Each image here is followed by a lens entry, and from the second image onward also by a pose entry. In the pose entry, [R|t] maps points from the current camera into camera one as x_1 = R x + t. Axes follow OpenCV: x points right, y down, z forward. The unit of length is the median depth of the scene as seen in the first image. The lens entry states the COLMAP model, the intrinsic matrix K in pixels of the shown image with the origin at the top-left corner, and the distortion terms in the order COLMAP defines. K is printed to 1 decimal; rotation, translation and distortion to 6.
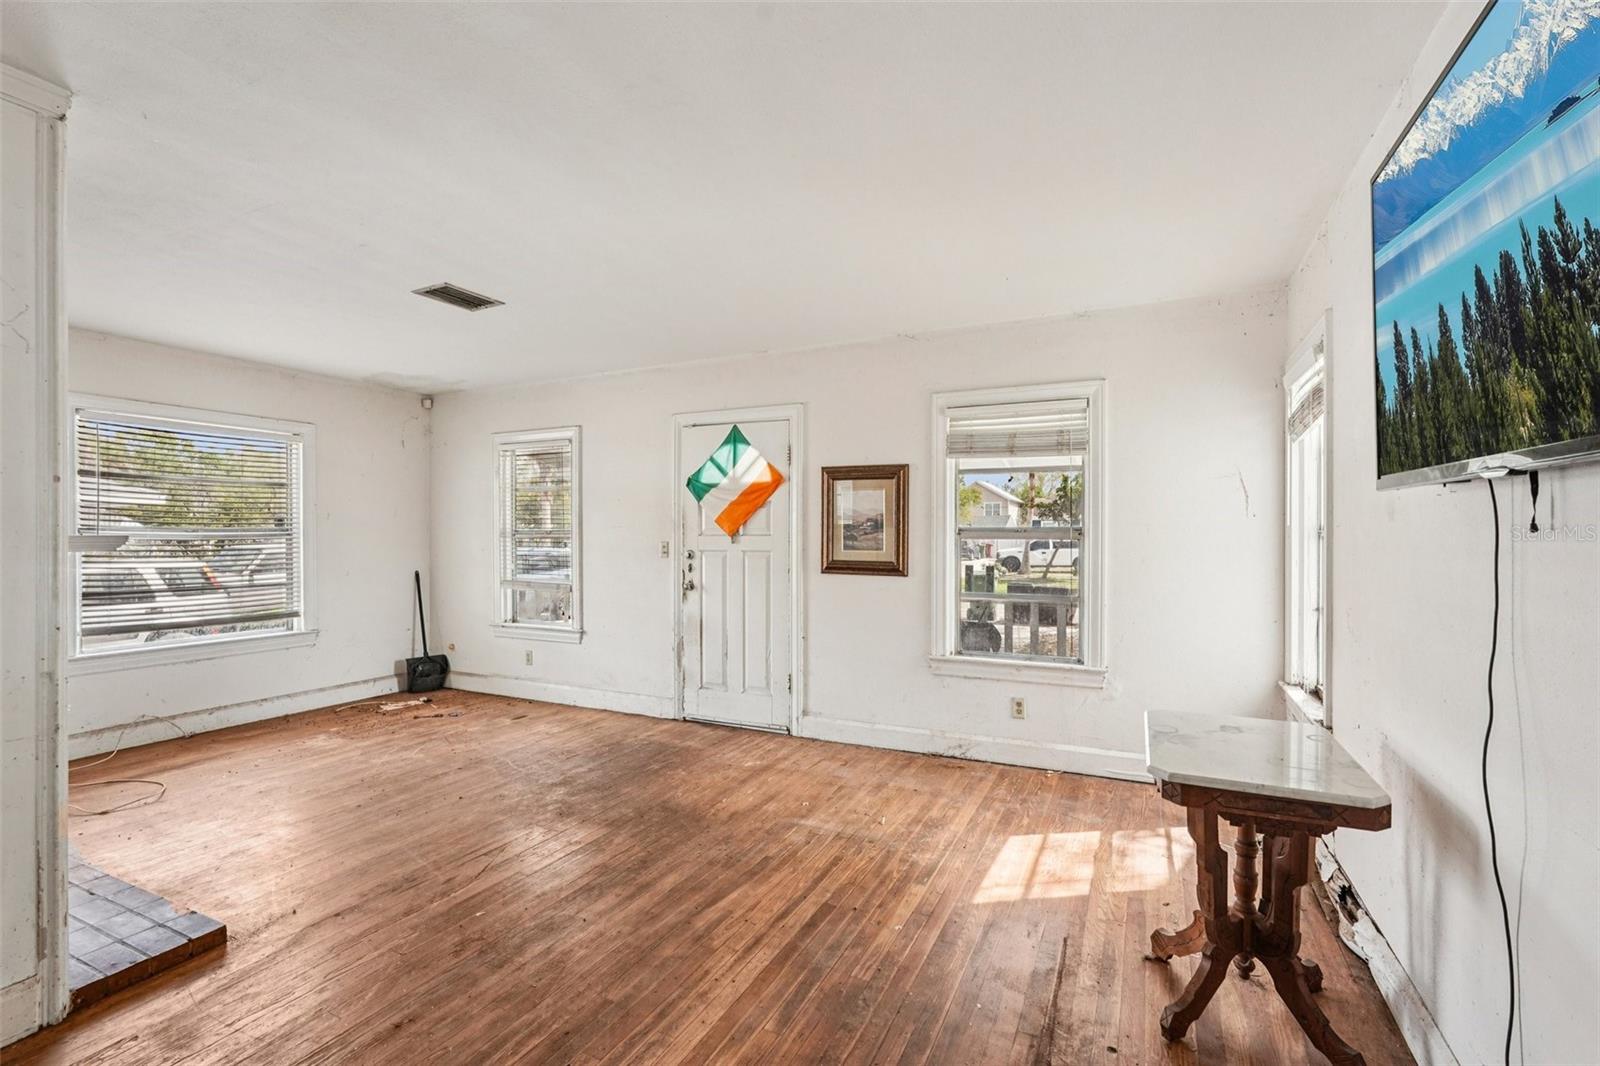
lens RADIAL K [[711.5, 0, 799.4], [0, 711.5, 540.2], [0, 0, 1]] dist [-0.003012, 0.002241]
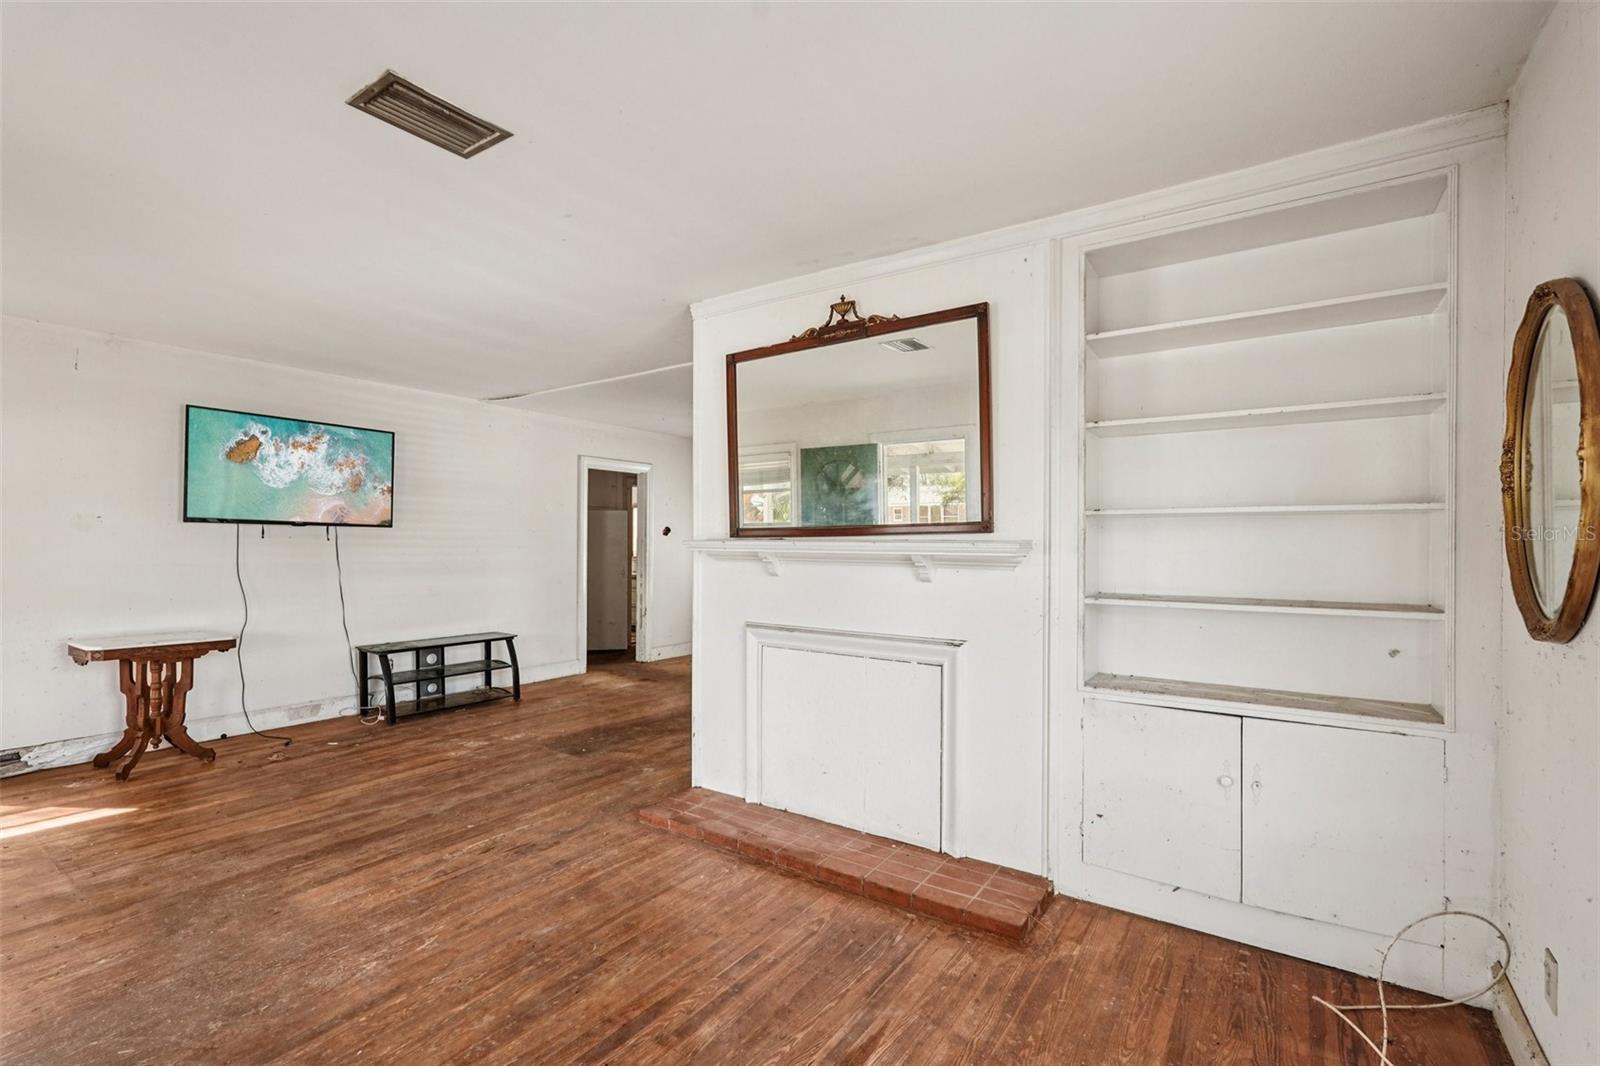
lens RADIAL K [[711.5, 0, 787.7], [0, 711.5, 537.0], [0, 0, 1]] dist [-0.003012, 0.002241]
pose [[-0.987721, -0.003252, 0.156194, -0.696523], [-0.002927, 0.999993, 0.002311, -0.009196], [-0.156200, 0.001825, -0.987724, 1.248787]]
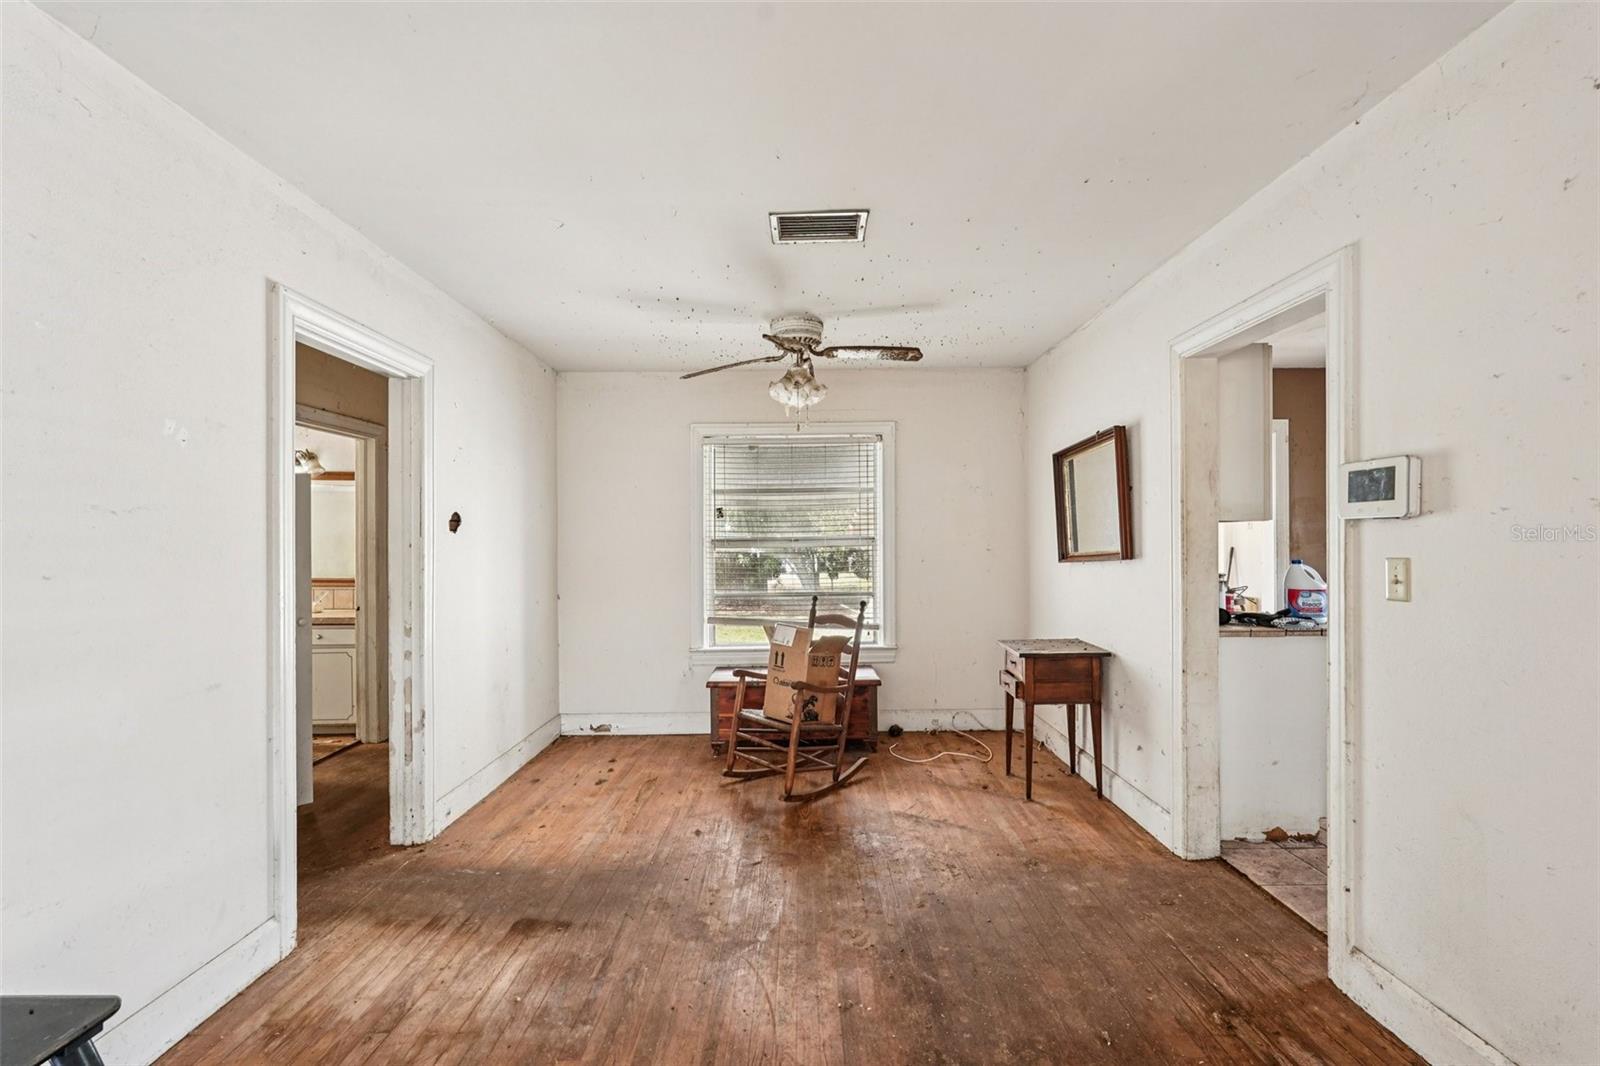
lens RADIAL K [[711.5, 0, 800.0], [0, 711.5, 542.2], [0, 0, 1]] dist [-0.003012, 0.002241]
pose [[-0.895191, 0.001755, -0.445680, -0.091628], [-0.001101, 0.999980, 0.006150, -0.001762], [0.445682, 0.005996, -0.895171, 0.365736]]
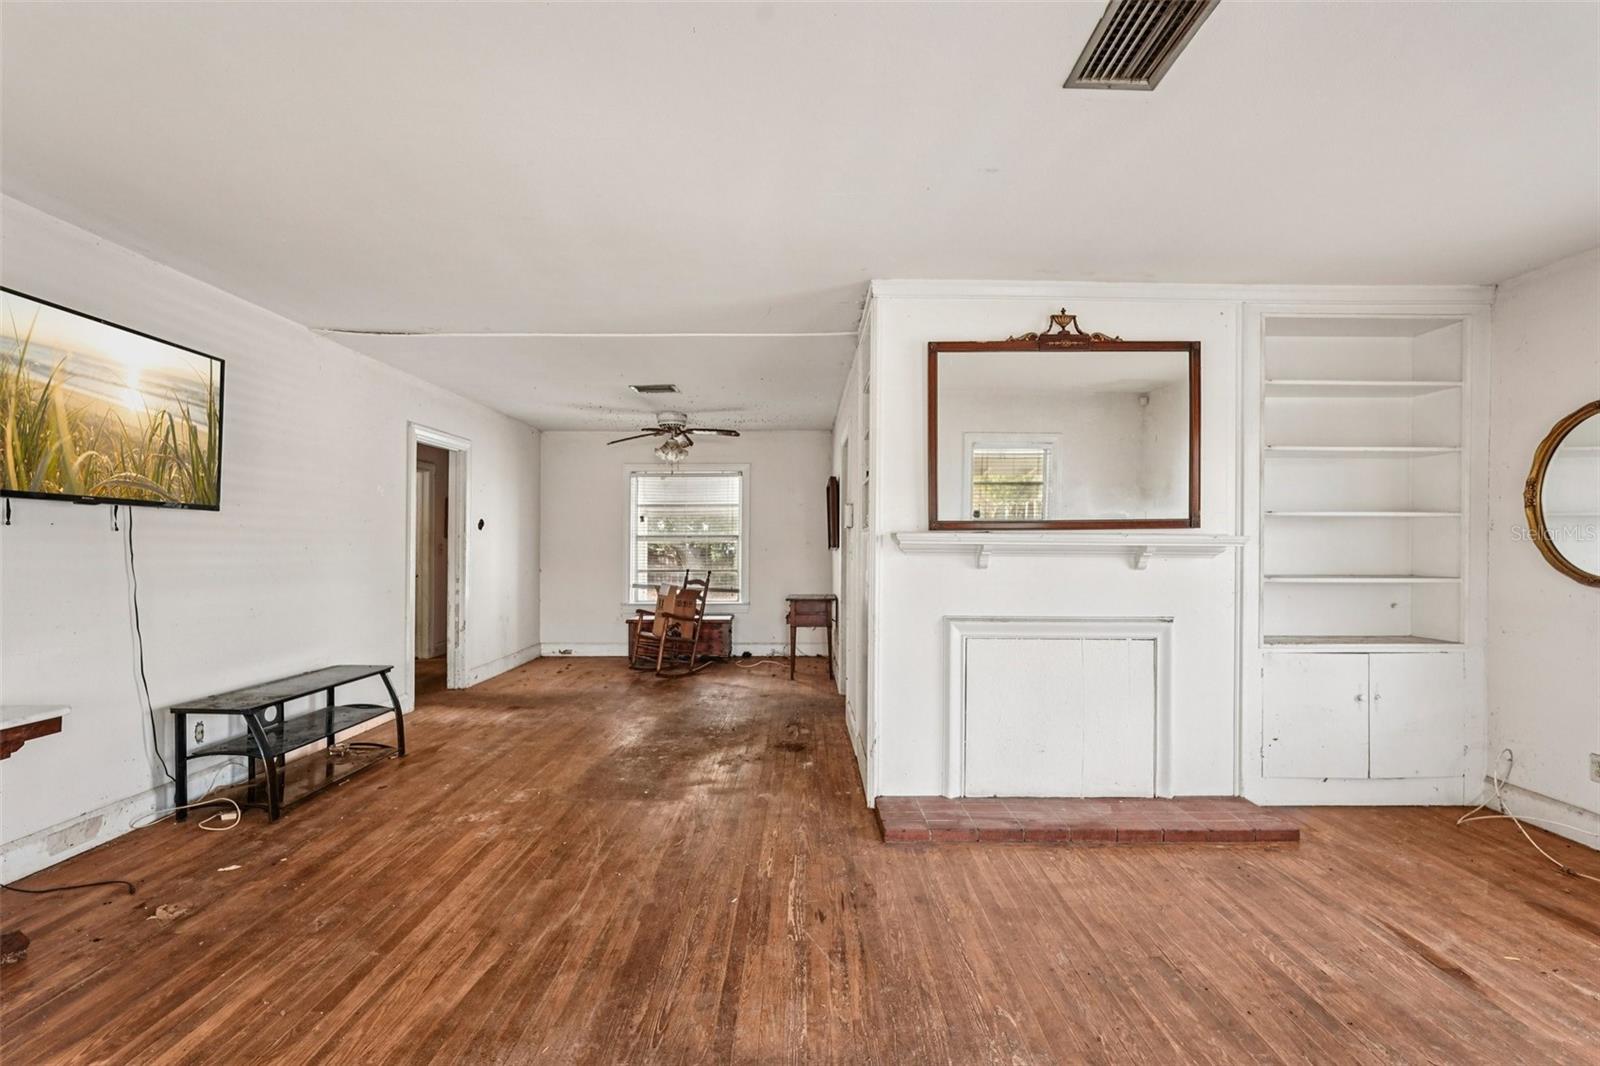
lens RADIAL K [[711.5, 0, 800.4], [0, 711.5, 533.3], [0, 0, 1]] dist [-0.003012, 0.002241]
pose [[-0.896864, -0.011707, -0.442152, -0.042947], [-0.009704, 0.999930, -0.006792, 0.003499], [0.442201, -0.001801, -0.896914, 1.104502]]
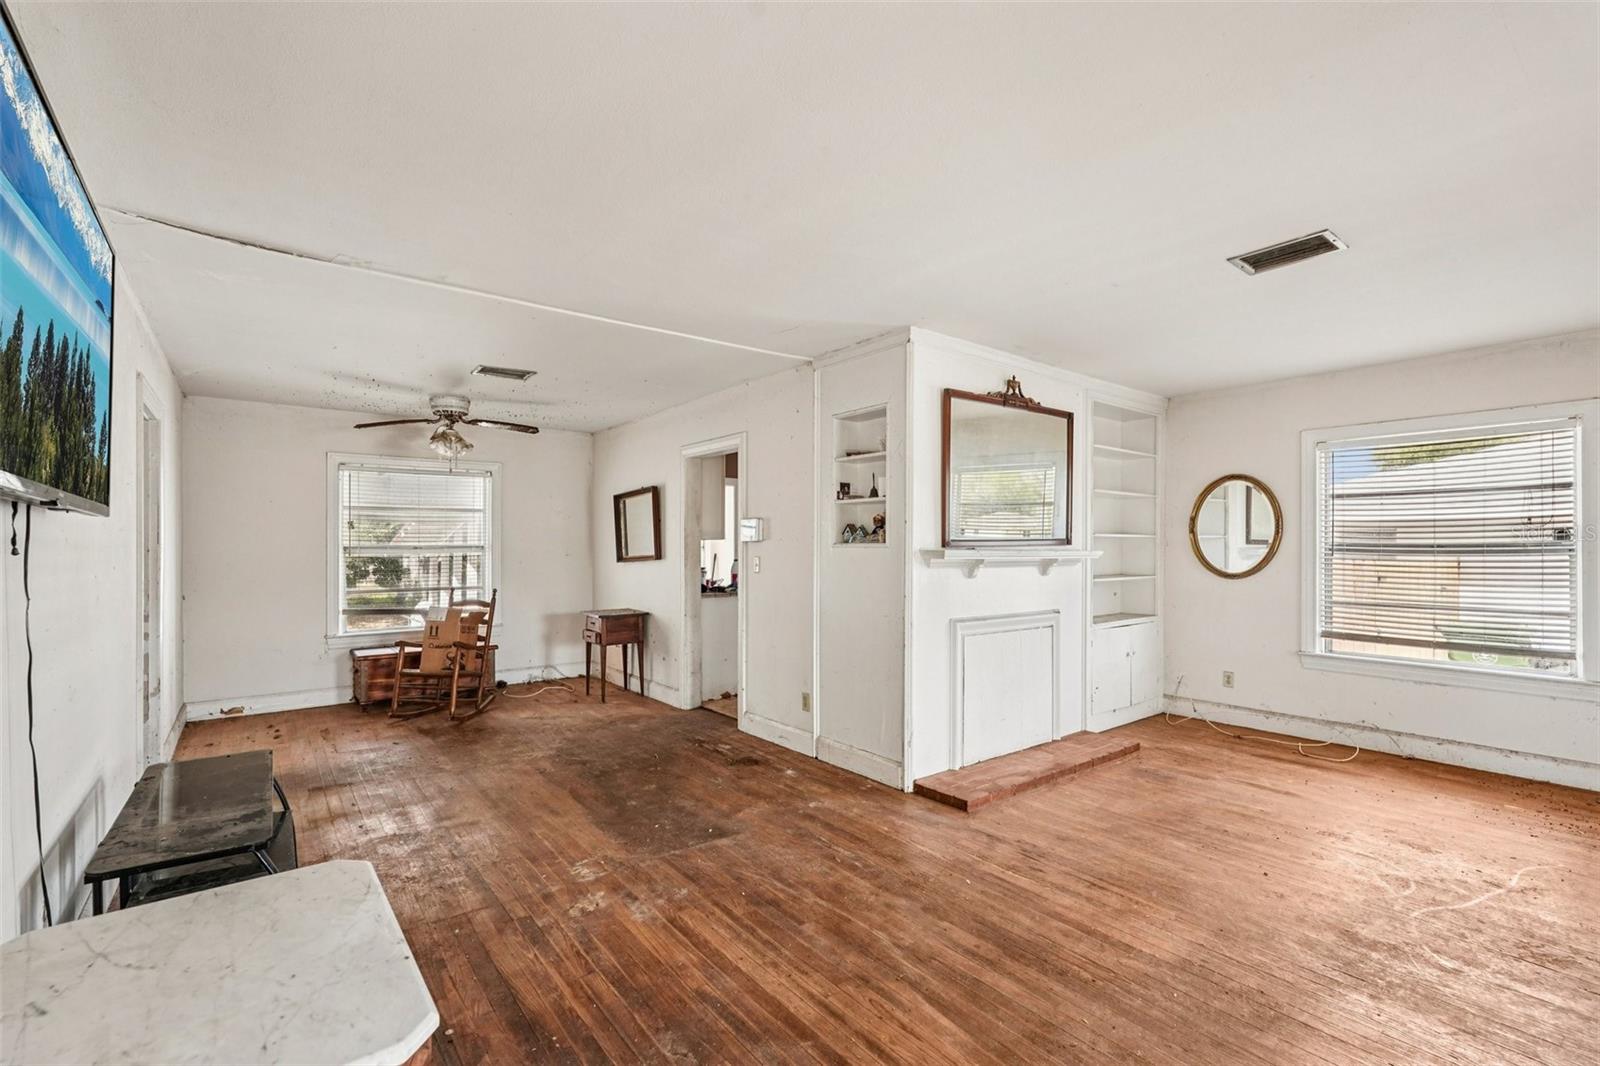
lens RADIAL K [[711.5, 0, 801.3], [0, 711.5, 548.6], [0, 0, 1]] dist [-0.003012, 0.002241]
pose [[-0.437963, -0.001849, -0.898991, 0.393529], [-0.008022, 0.999966, 0.001851, -0.005213], [0.898957, 0.008022, -0.437963, 0.708324]]
